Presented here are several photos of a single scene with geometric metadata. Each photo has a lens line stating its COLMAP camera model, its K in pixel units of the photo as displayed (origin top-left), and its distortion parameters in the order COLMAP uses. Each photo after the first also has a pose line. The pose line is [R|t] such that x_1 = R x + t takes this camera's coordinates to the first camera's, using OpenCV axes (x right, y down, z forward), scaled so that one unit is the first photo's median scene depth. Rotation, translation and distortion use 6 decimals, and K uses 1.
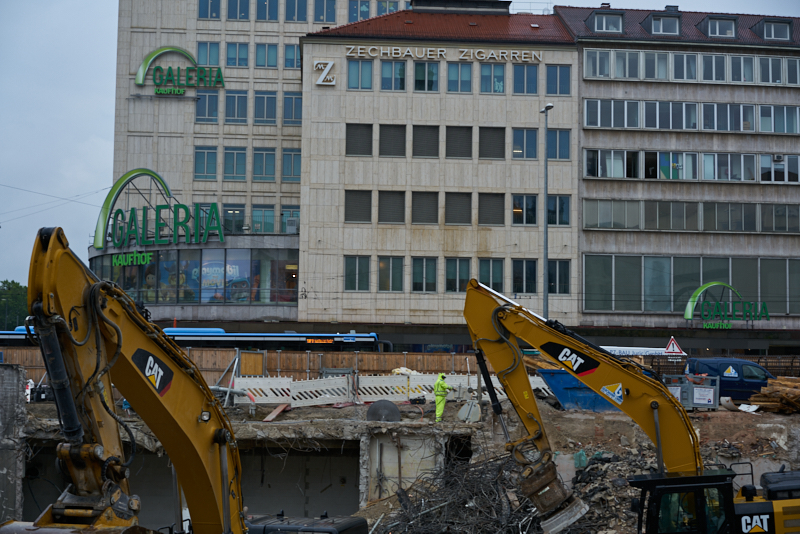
lens RADIAL K [[1213.4, 0, 391.3], [0, 1213.4, 267.6], [0, 0, 1]] dist [-0.050485, 0.000000]
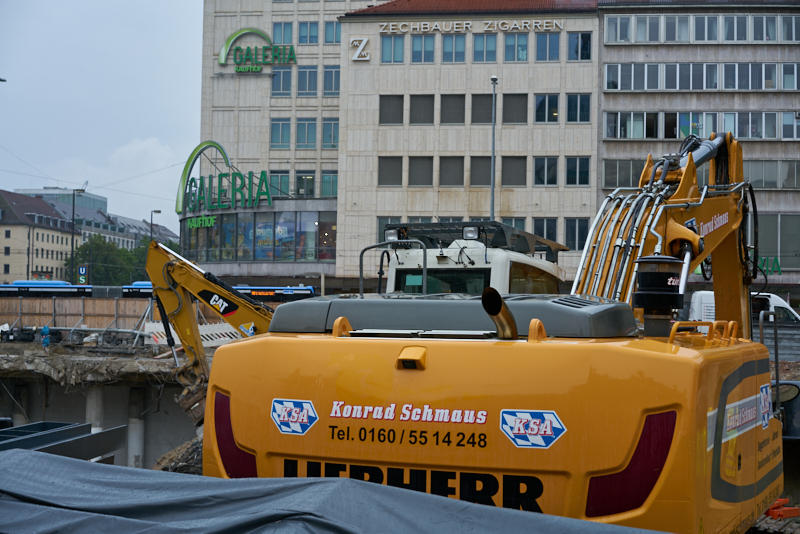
lens RADIAL K [[1213.4, 0, 400.8], [0, 1213.4, 274.2], [0, 0, 1]] dist [-0.050485, 0.000000]
pose [[0.978531, -0.002956, -0.206077, 0.202443], [0.011214, 0.999180, 0.038915, -0.000436], [0.205793, -0.040390, 0.977762, -0.064613]]
